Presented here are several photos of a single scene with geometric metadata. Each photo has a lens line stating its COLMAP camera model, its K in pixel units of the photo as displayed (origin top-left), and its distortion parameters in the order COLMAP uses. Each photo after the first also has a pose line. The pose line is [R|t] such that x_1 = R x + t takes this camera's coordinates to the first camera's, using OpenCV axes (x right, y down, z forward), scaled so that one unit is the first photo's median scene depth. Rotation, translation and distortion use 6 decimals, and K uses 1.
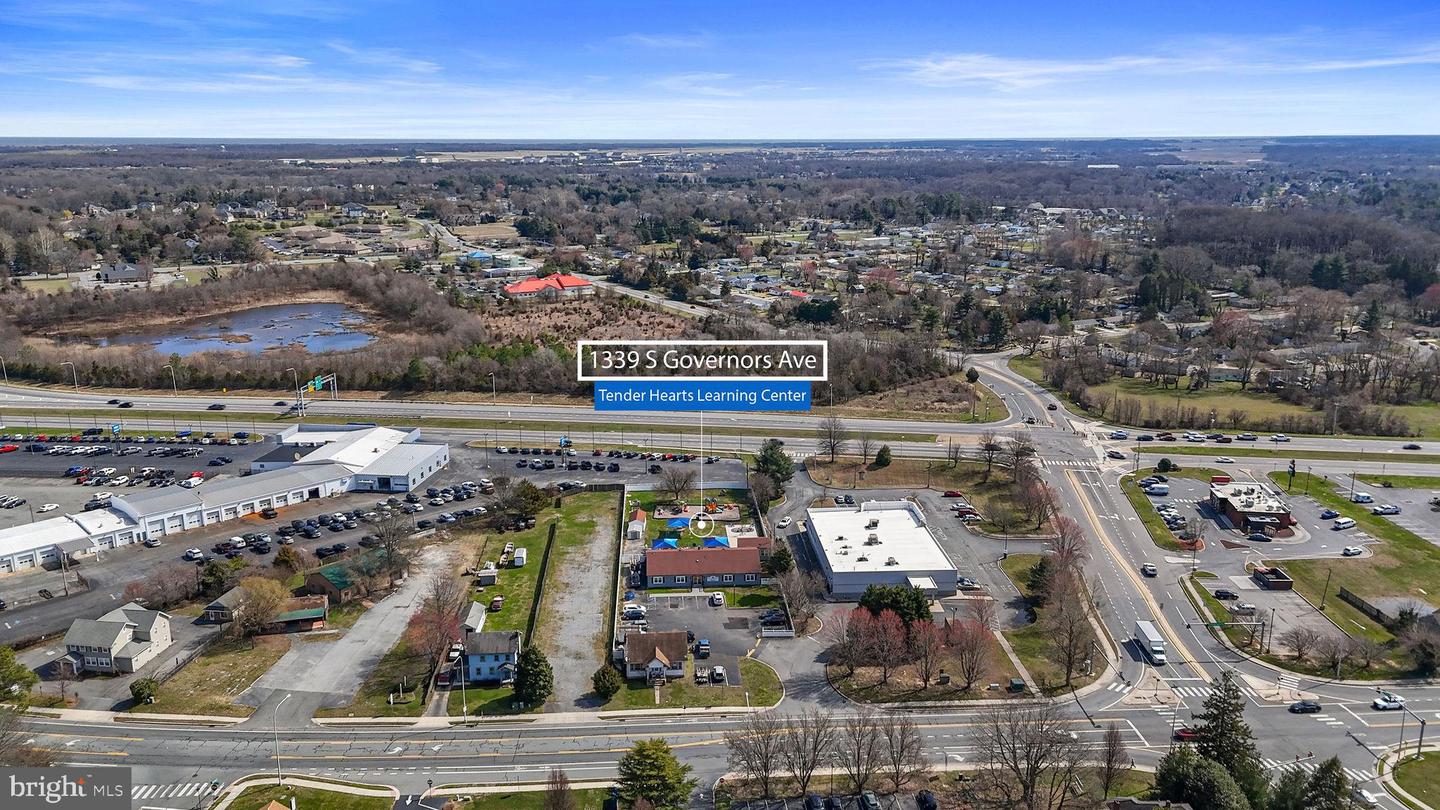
lens RADIAL K [[1080.9, 0, 725.2], [0, 1080.9, 364.8], [0, 0, 1]] dist [0.085094, -0.091018]
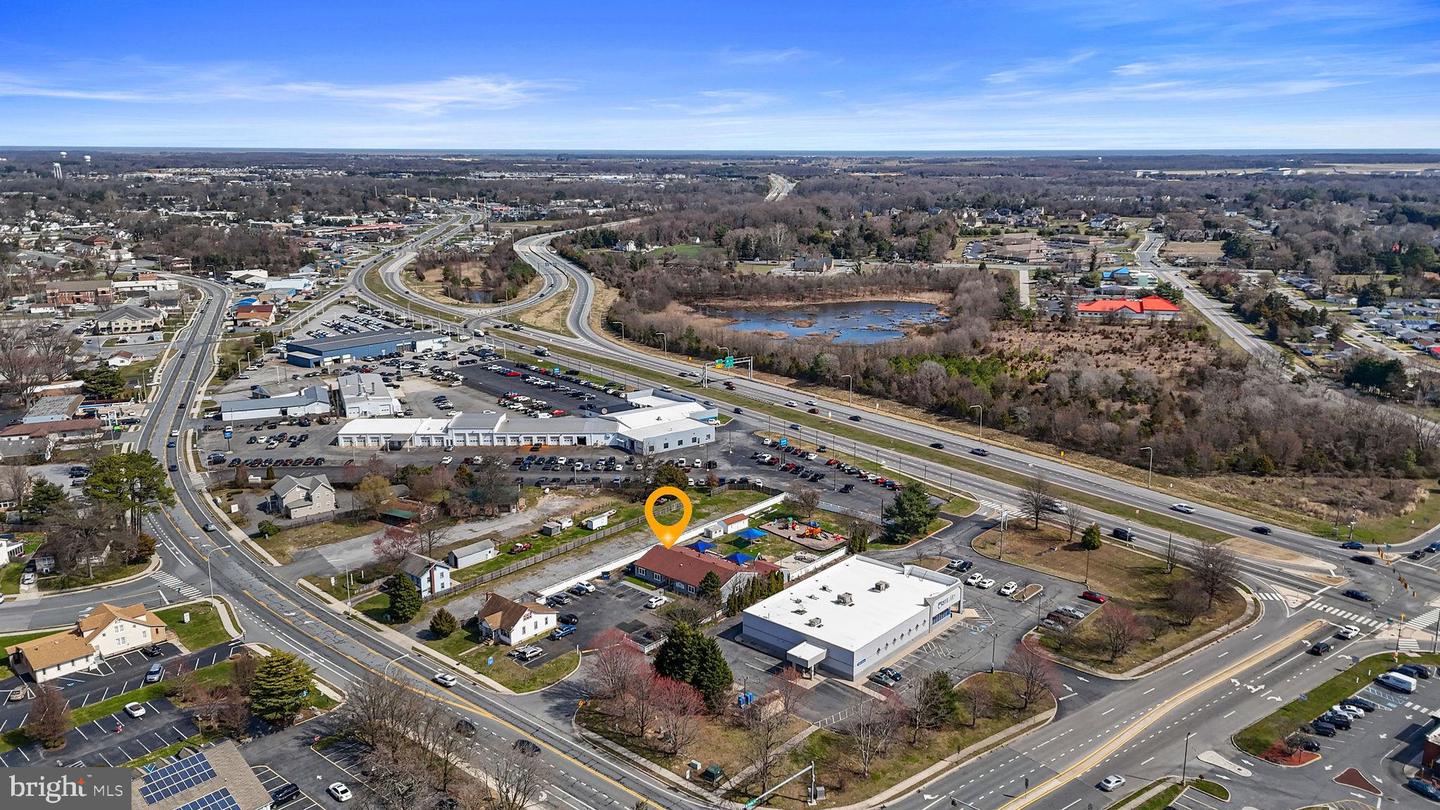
lens RADIAL K [[1080.9, 0, 725.2], [0, 1080.9, 364.8], [0, 0, 1]] dist [0.085094, -0.091018]
pose [[0.708741, 0.140576, -0.691321, 0.570846], [-0.147509, 0.987814, 0.049640, -0.050072], [0.689875, 0.066794, 0.720841, 0.246267]]
